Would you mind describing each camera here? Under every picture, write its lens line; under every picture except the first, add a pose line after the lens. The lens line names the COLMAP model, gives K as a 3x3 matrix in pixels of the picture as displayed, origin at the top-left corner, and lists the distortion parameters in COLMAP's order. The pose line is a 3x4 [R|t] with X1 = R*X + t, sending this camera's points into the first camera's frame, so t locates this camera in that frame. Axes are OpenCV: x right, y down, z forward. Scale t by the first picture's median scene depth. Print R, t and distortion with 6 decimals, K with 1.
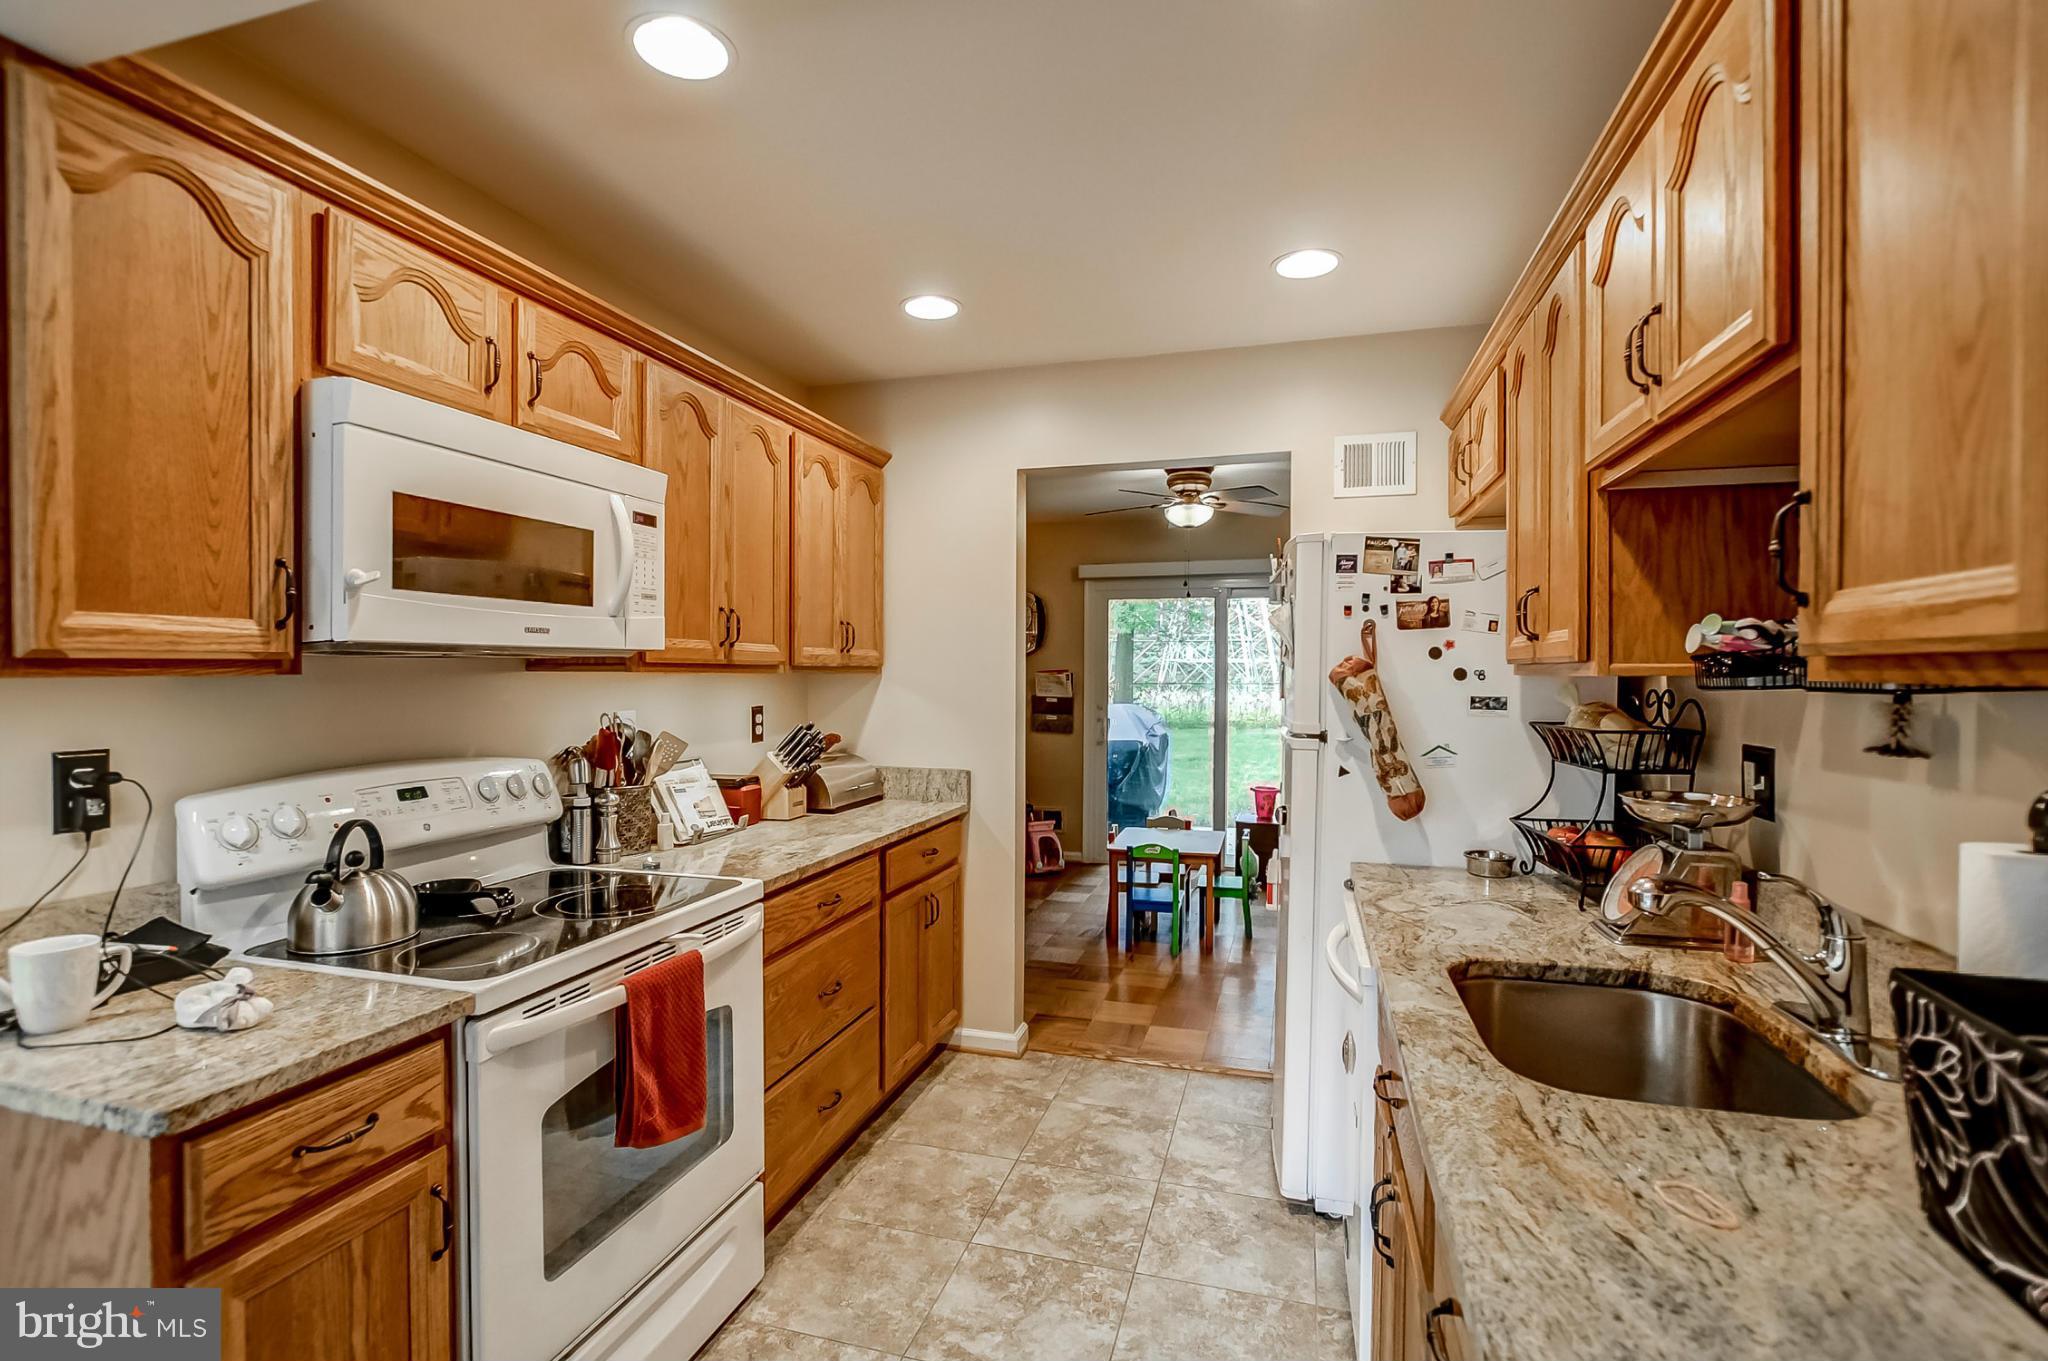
lens RADIAL K [[942.5, 0, 1016.1], [0, 942.5, 679.0], [0, 0, 1]] dist [-0.014088, 0.000328]
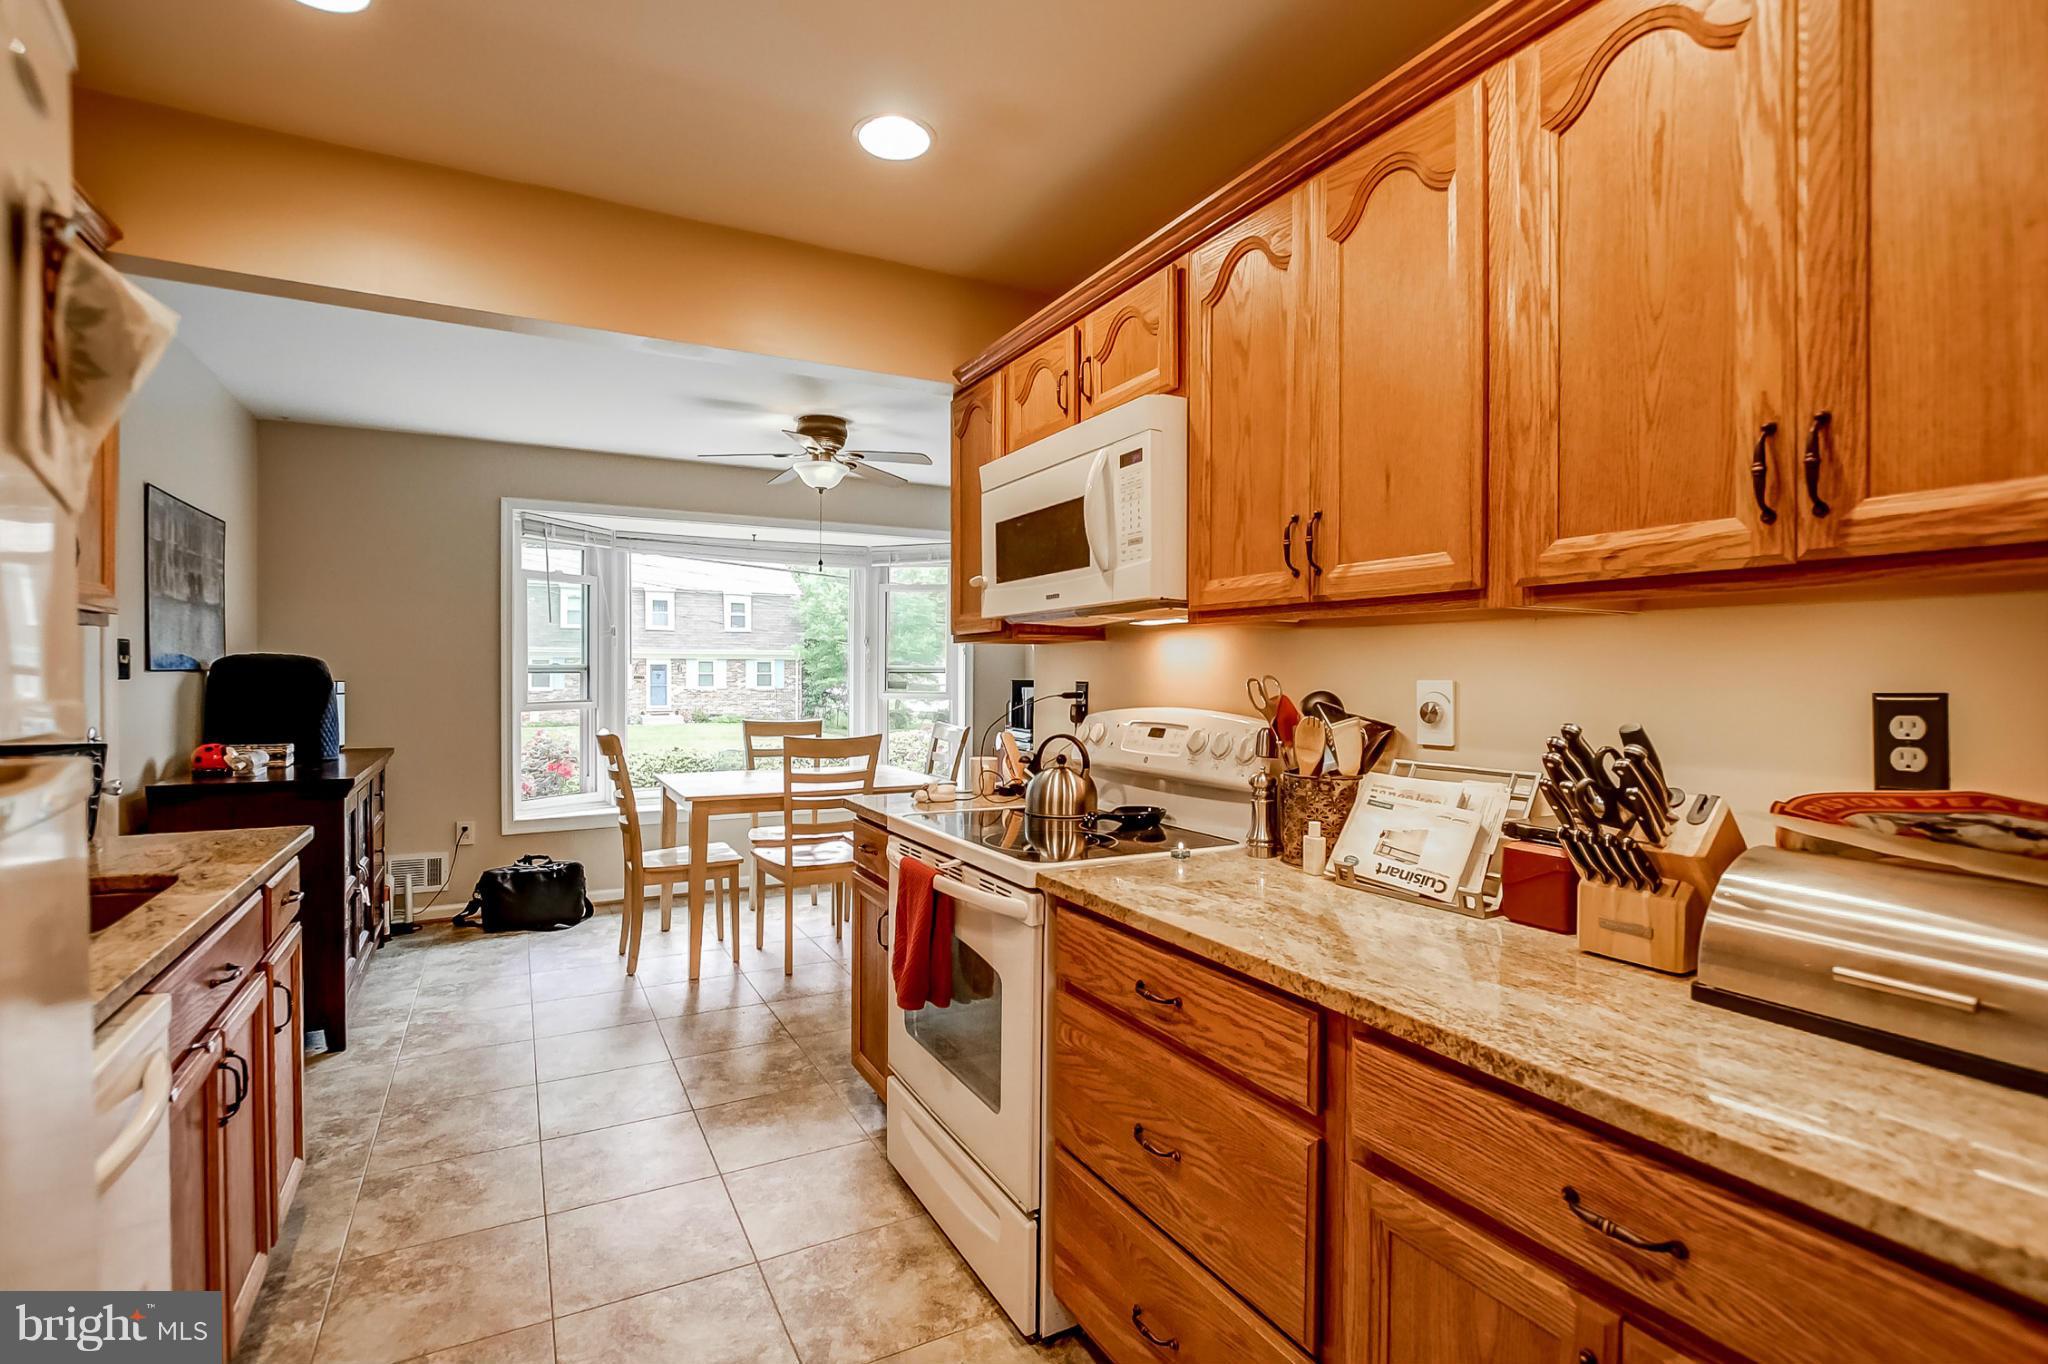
lens RADIAL K [[942.5, 0, 1016.1], [0, 942.5, 680.5], [0, 0, 1]] dist [-0.014088, 0.000328]
pose [[-0.707208, 0.004663, -0.706990, 0.328181], [-0.008329, 0.999854, 0.014926, 0.033176], [0.706957, 0.016444, -0.707066, 1.555800]]
